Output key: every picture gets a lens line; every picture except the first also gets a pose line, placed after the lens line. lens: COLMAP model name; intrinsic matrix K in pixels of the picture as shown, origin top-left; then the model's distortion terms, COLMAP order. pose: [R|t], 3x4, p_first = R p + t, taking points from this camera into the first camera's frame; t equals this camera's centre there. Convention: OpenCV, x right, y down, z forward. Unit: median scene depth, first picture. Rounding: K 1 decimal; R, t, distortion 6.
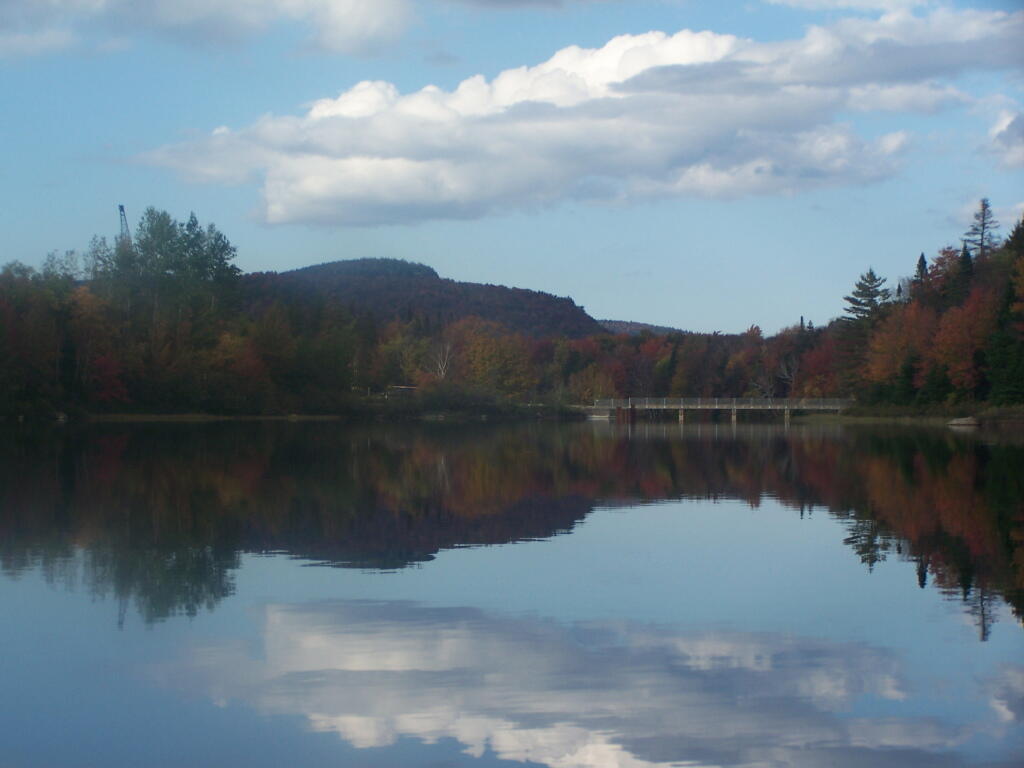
lens RADIAL K [[2498.0, 0, 512.0], [0, 2498.0, 384.0], [0, 0, 1]] dist [-0.086238, -0.041080]
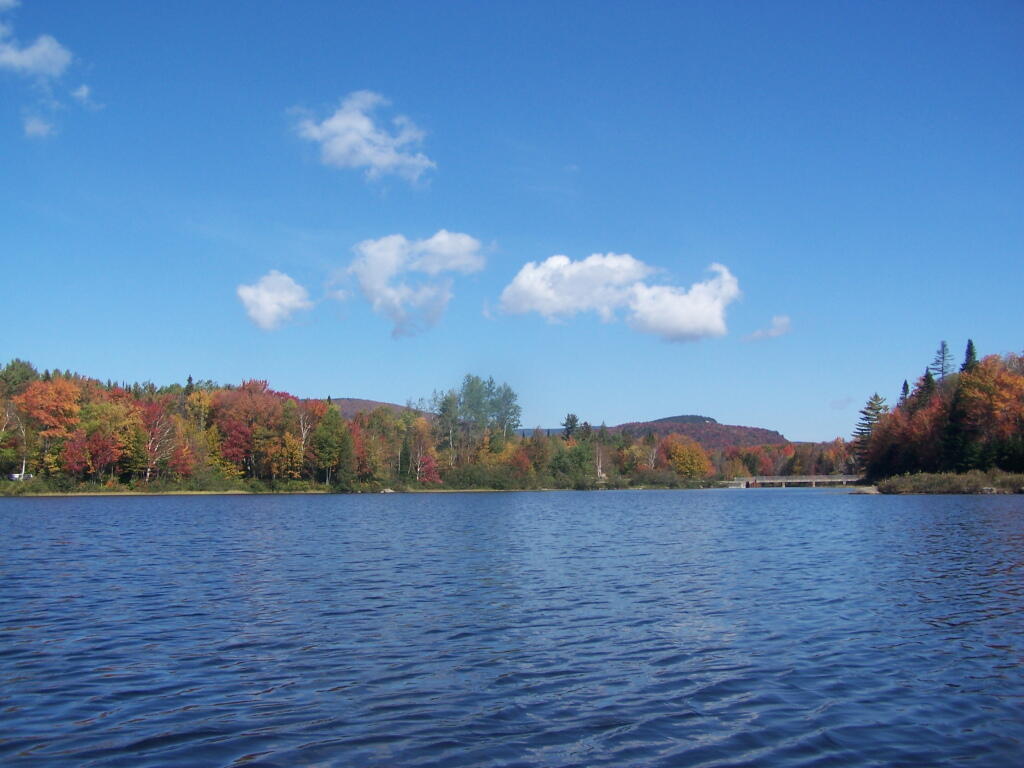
lens RADIAL K [[1107.7, 0, 512.0], [0, 1107.7, 384.0], [0, 0, 1]] dist [-0.018264, -0.012078]
pose [[0.976680, -0.030171, -0.212572, 0.041972], [0.012963, 0.996557, -0.081888, 0.002244], [0.214311, 0.077223, 0.973708, 0.160371]]
